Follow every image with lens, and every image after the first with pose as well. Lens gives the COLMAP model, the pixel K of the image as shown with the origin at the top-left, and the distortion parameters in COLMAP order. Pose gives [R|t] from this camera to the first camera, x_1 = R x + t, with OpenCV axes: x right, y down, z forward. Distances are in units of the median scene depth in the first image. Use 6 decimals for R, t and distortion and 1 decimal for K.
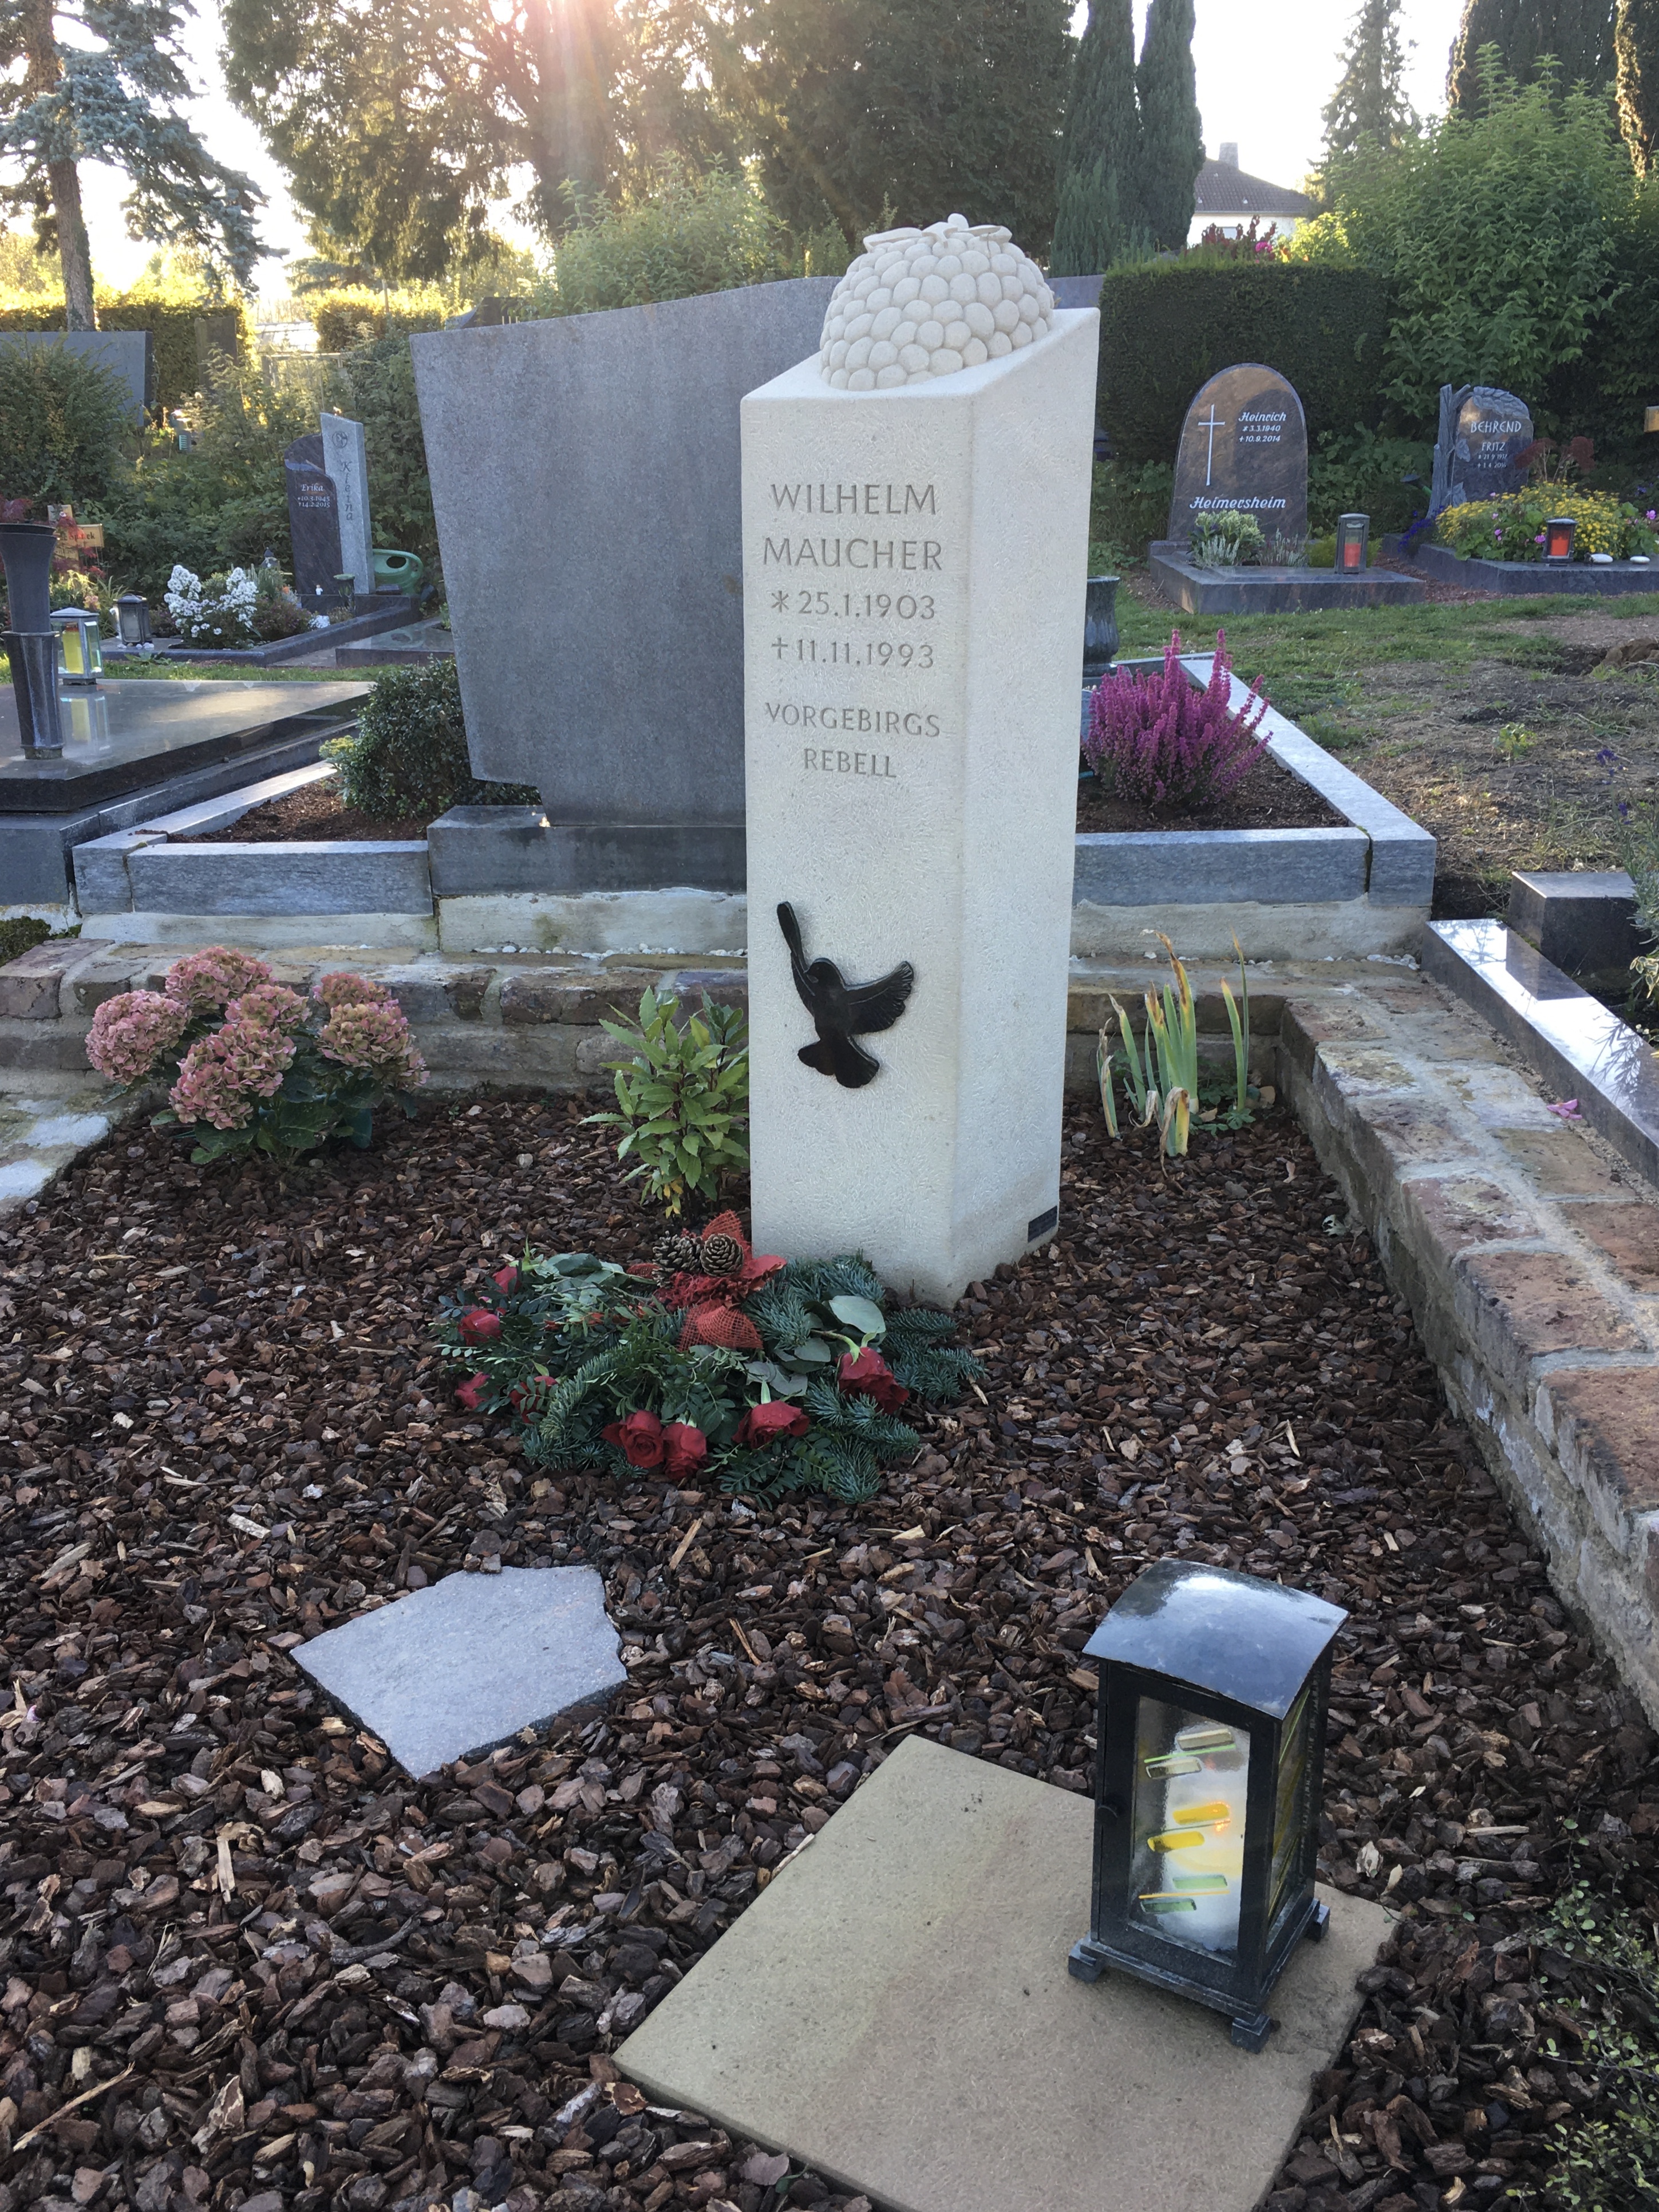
lens RADIAL K [[1974.1, 0, 834.6], [0, 1974.1, 1120.9], [0, 0, 1]] dist [0.039087, -0.034405]
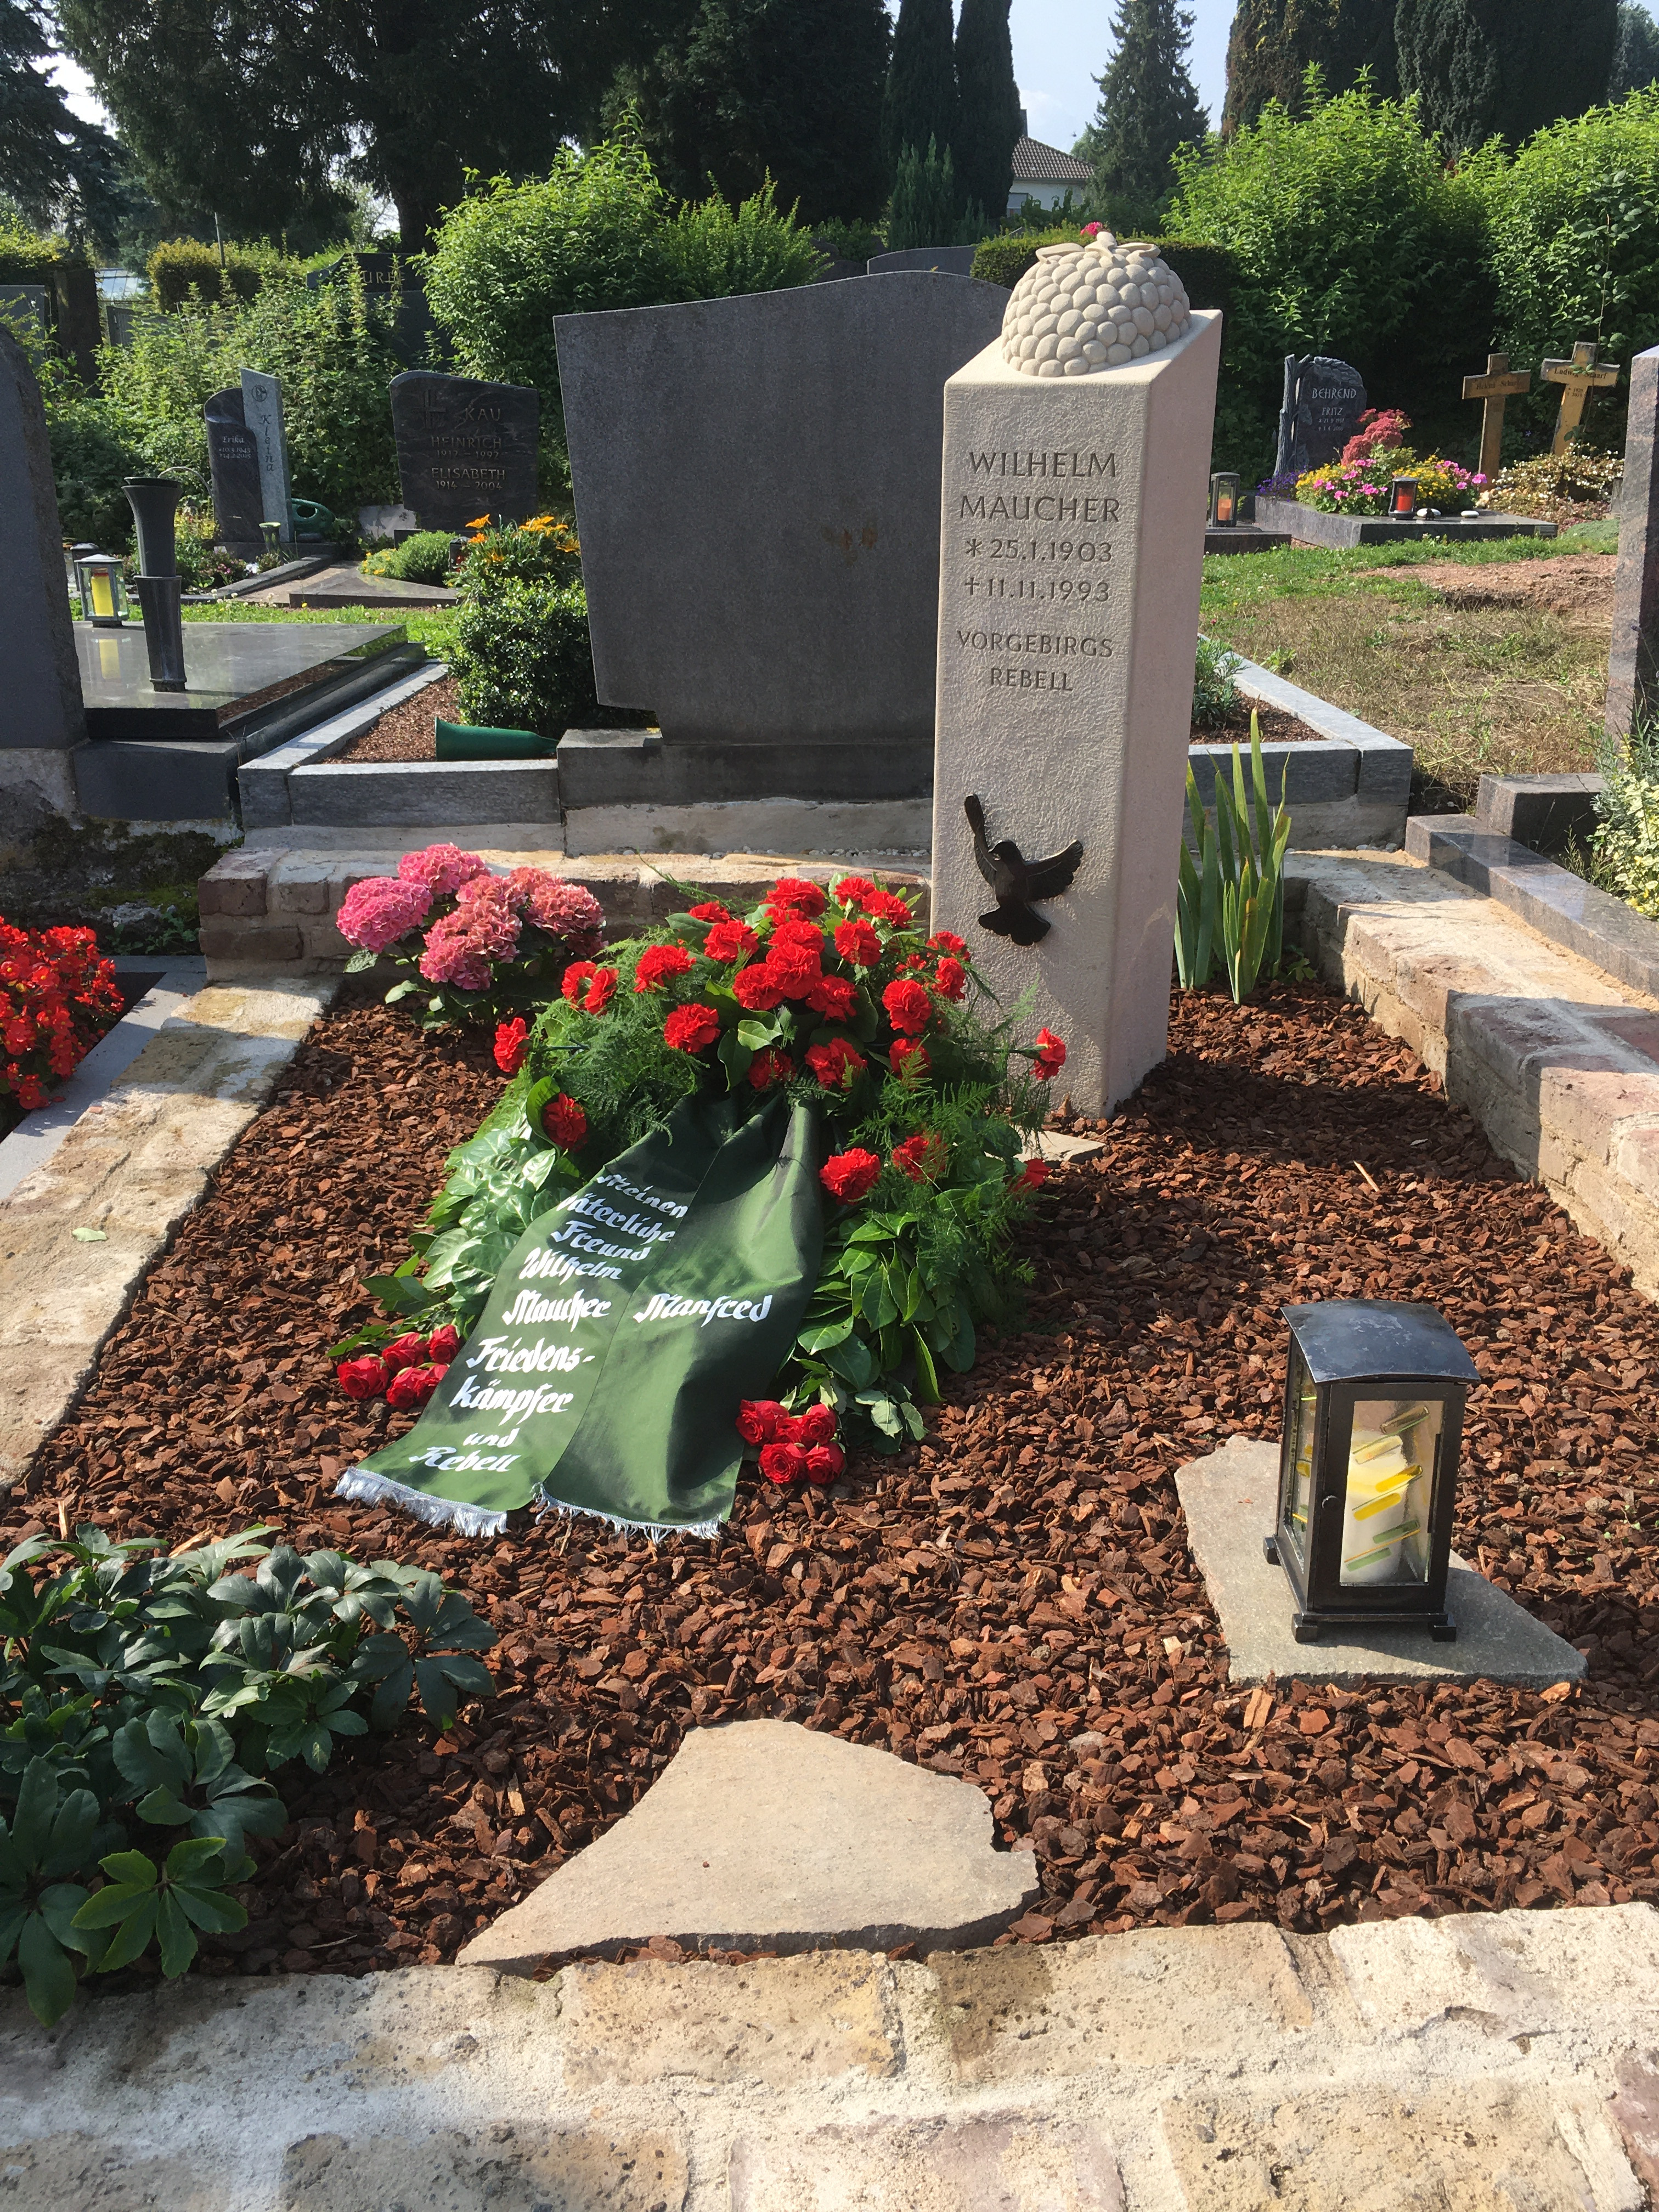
lens RADIAL K [[1891.5, 0, 840.5], [0, 1891.5, 1108.4], [0, 0, 1]] dist [0.061888, -0.094853]
pose [[0.994876, -0.027405, 0.097316, -0.163401], [0.024668, 0.999269, 0.029219, 0.034665], [-0.098046, -0.026669, 0.994825, -0.124619]]
